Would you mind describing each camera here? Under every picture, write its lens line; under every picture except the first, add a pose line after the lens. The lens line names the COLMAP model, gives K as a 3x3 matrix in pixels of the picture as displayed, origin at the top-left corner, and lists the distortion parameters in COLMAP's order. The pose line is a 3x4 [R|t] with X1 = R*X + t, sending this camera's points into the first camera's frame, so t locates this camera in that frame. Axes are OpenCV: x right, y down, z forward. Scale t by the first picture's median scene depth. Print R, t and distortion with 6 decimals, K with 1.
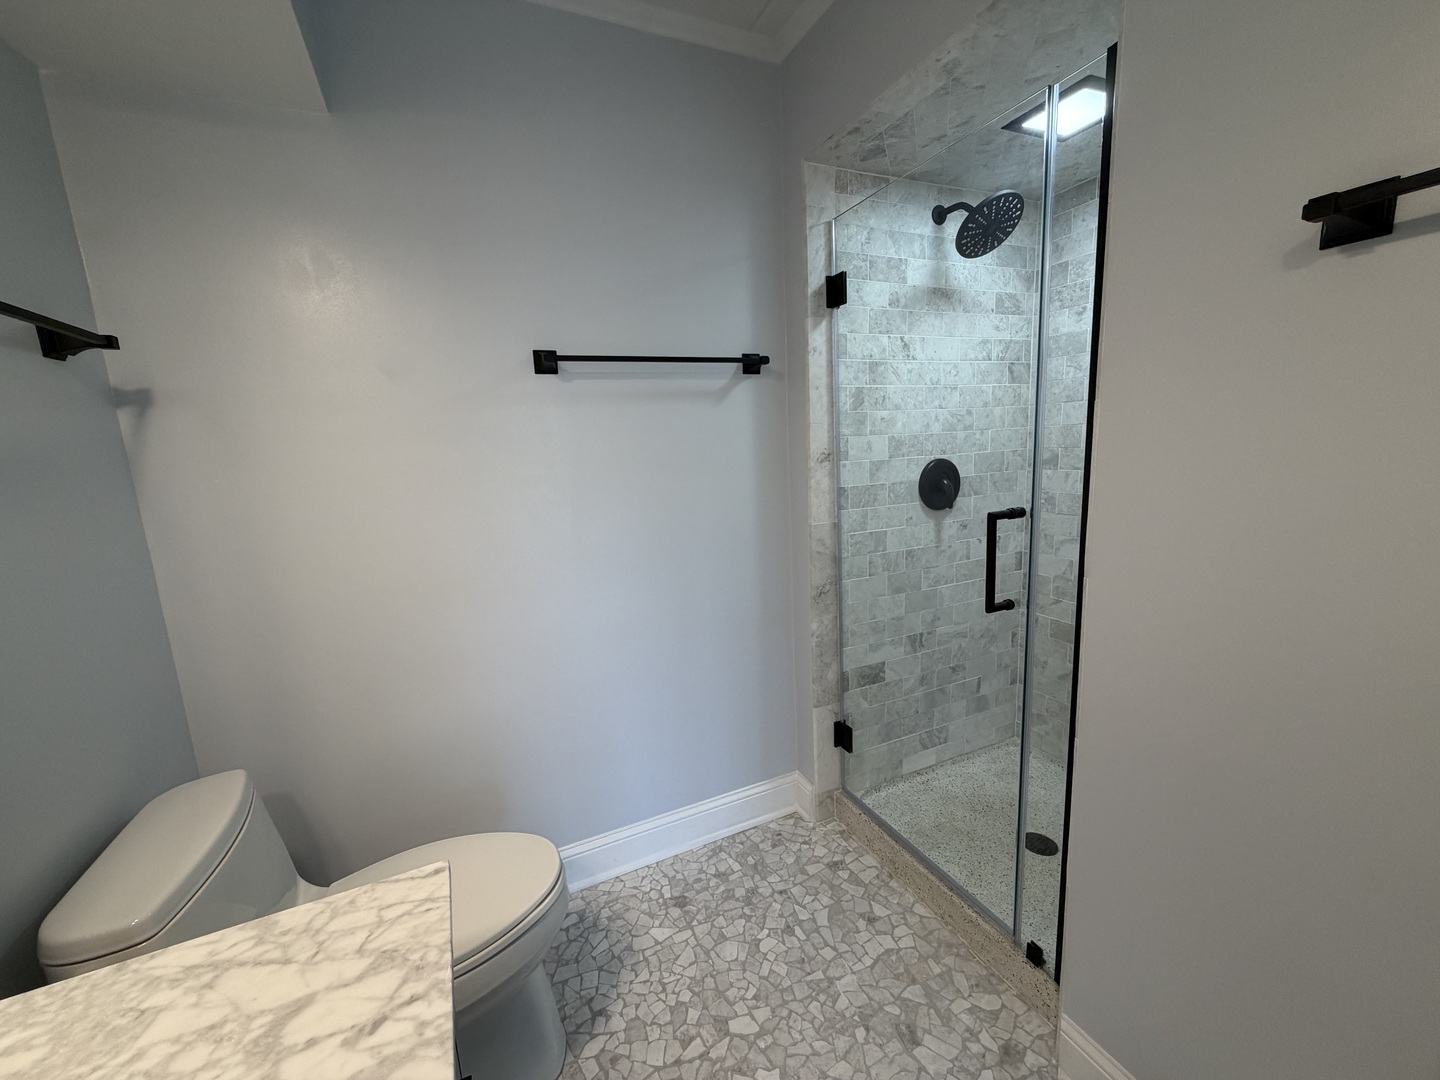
lens RADIAL K [[573.9, 0, 715.4], [0, 573.9, 539.3], [0, 0, 1]] dist [-0.000423, 0.000070]
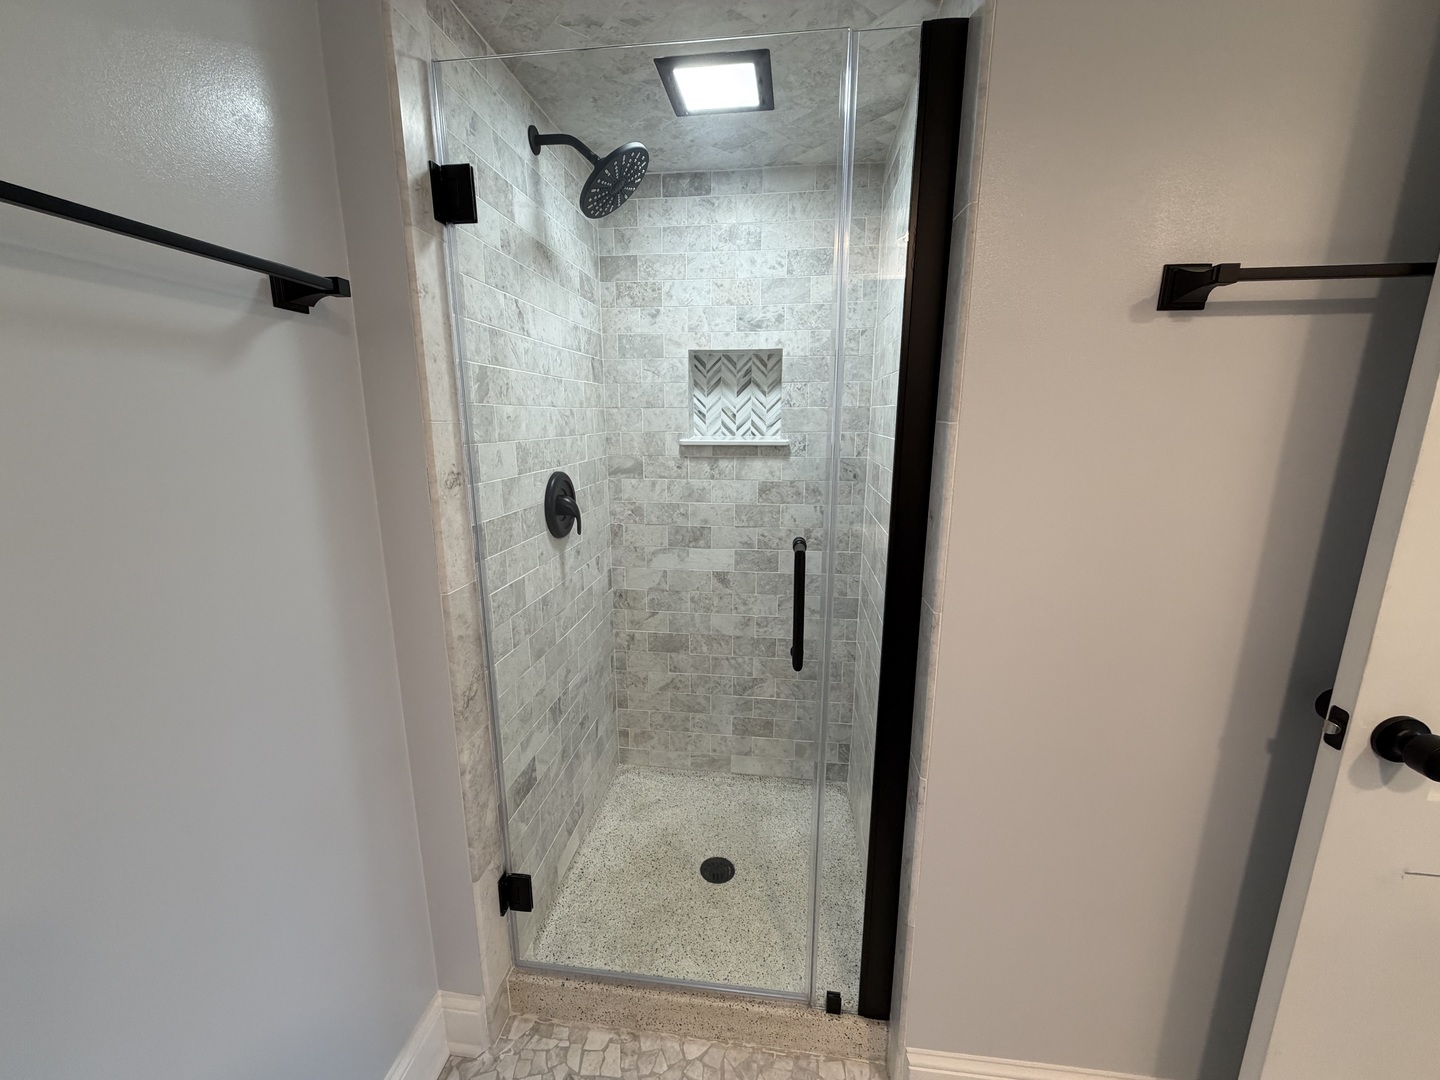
lens RADIAL K [[573.9, 0, 715.4], [0, 573.9, 539.3], [0, 0, 1]] dist [-0.000423, 0.000070]
pose [[0.518684, -0.131712, 0.844760, -0.180685], [0.120029, 0.989495, 0.080581, -0.097801], [-0.846499, 0.059599, 0.529044, 0.466889]]
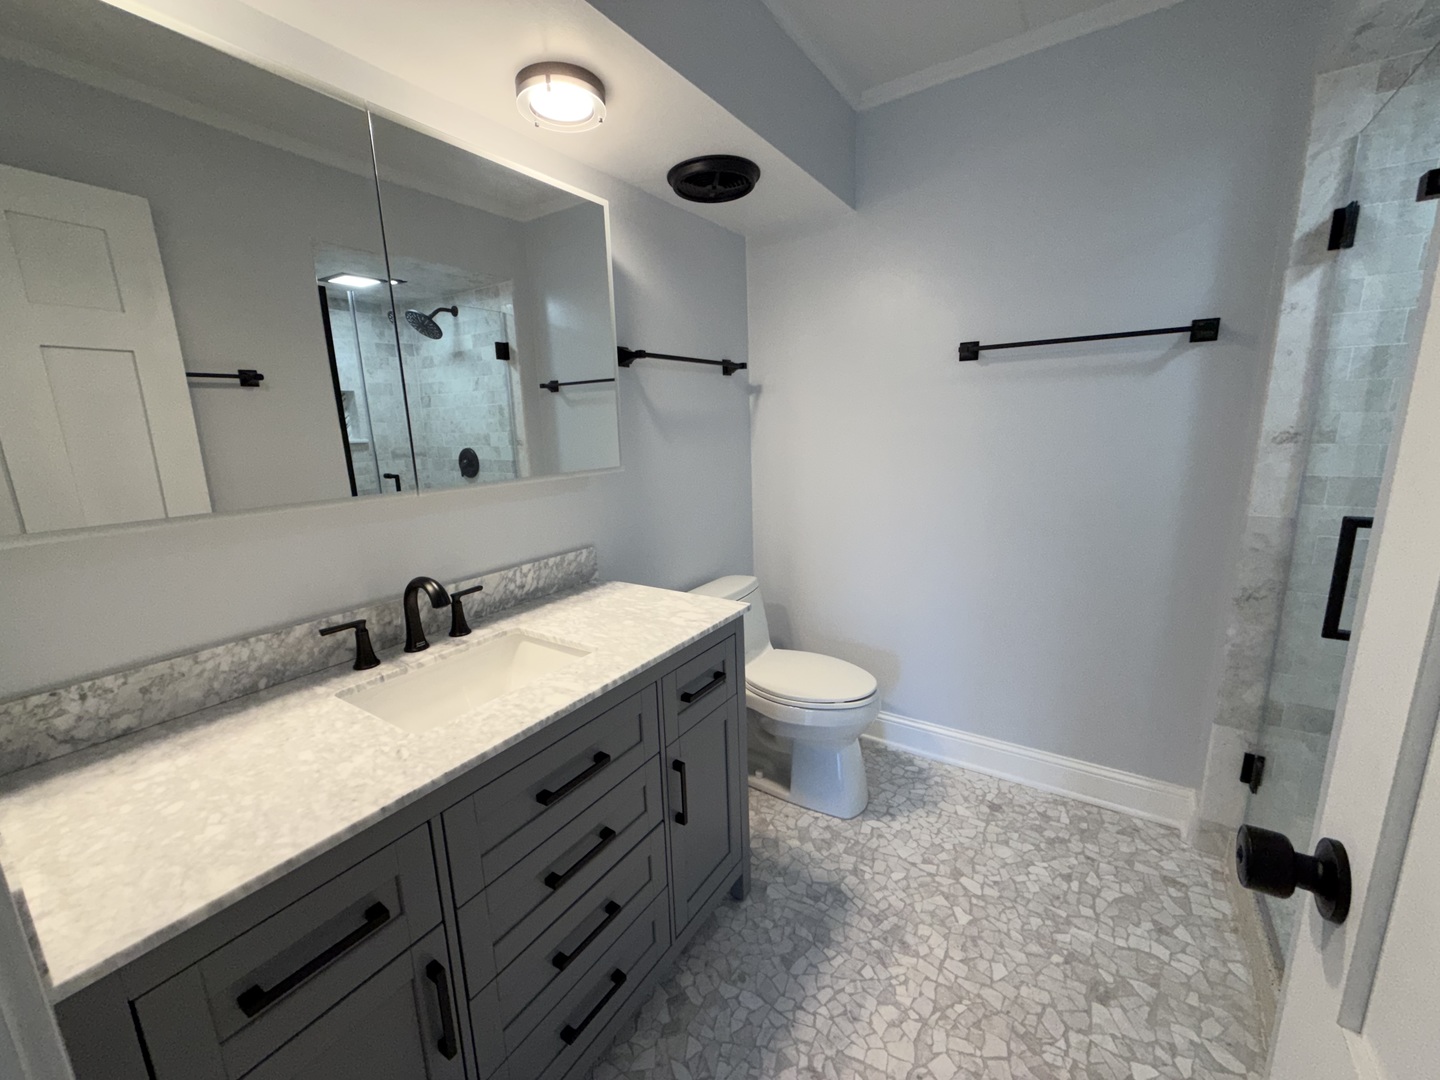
lens RADIAL K [[573.9, 0, 715.4], [0, 573.9, 539.3], [0, 0, 1]] dist [-0.000423, 0.000070]
pose [[0.523958, 0.202403, -0.827346, 0.478112], [-0.138594, 0.978669, 0.151652, -0.009945], [0.840393, 0.035206, 0.540833, -0.138189]]
